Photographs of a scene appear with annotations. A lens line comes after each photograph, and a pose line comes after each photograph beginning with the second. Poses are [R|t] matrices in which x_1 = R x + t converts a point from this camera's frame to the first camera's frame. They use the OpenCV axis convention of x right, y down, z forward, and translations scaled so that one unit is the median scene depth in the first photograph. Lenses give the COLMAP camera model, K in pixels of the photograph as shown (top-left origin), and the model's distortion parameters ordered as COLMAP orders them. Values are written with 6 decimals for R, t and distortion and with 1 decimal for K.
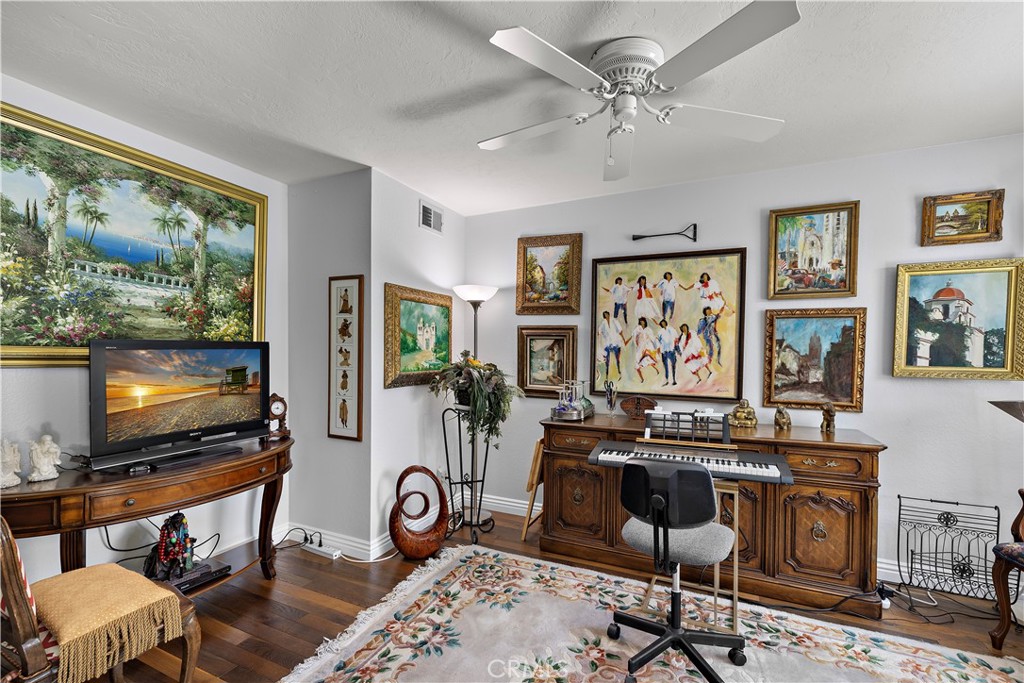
lens RADIAL K [[434.7, 0, 499.1], [0, 434.7, 359.3], [0, 0, 1]] dist [-0.000349, -0.001296]
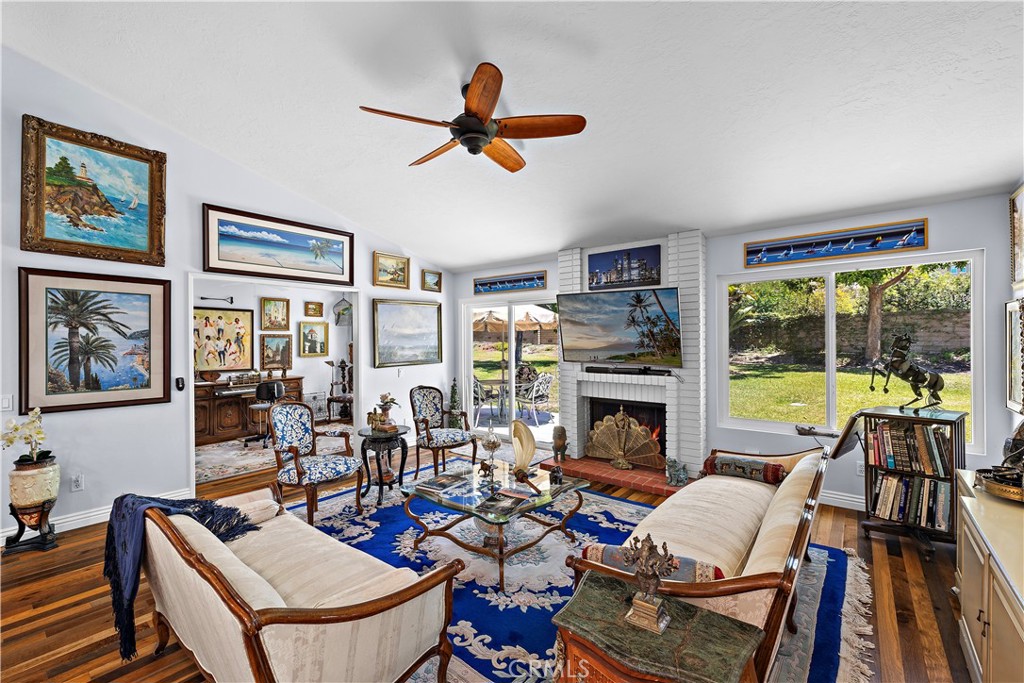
lens RADIAL K [[434.7, 0, 511.2], [0, 434.7, 345.7], [0, 0, 1]] dist [-0.000349, -0.001296]
pose [[0.240855, -0.020944, 0.970335, -1.594986], [0.027254, 0.999519, 0.014809, -0.041673], [-0.970178, 0.022879, 0.241310, -1.118162]]
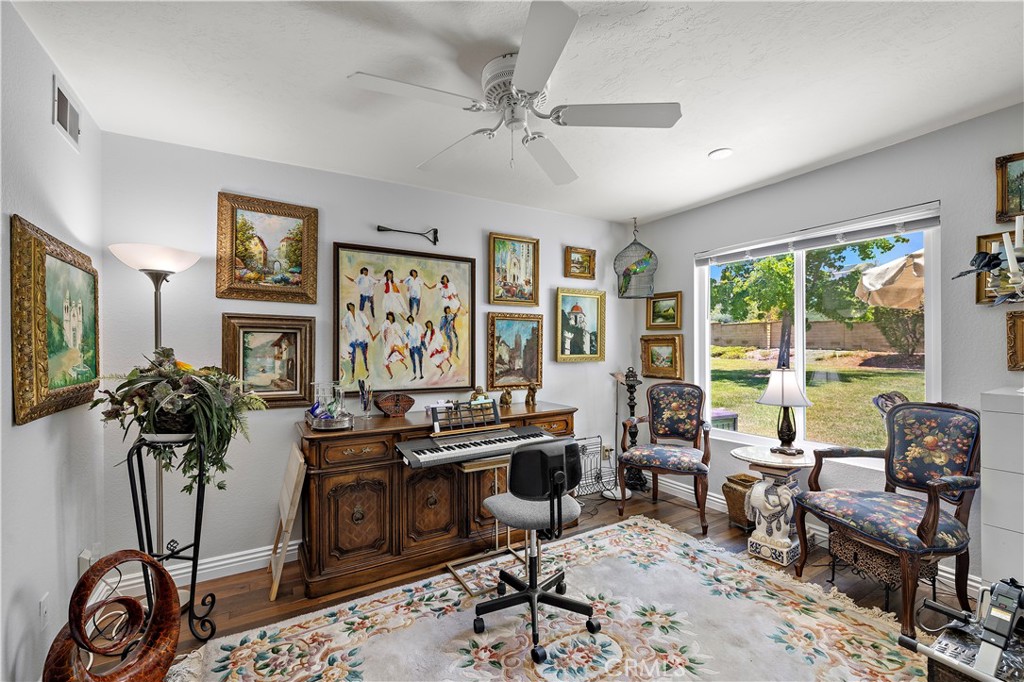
lens RADIAL K [[434.7, 0, 512.9], [0, 434.7, 348.7], [0, 0, 1]] dist [-0.000349, -0.001296]
pose [[0.561335, -0.012280, 0.827497, -0.367884], [0.024924, 0.999687, -0.002072, -0.006085], [-0.827213, 0.021788, 0.561466, 0.255866]]
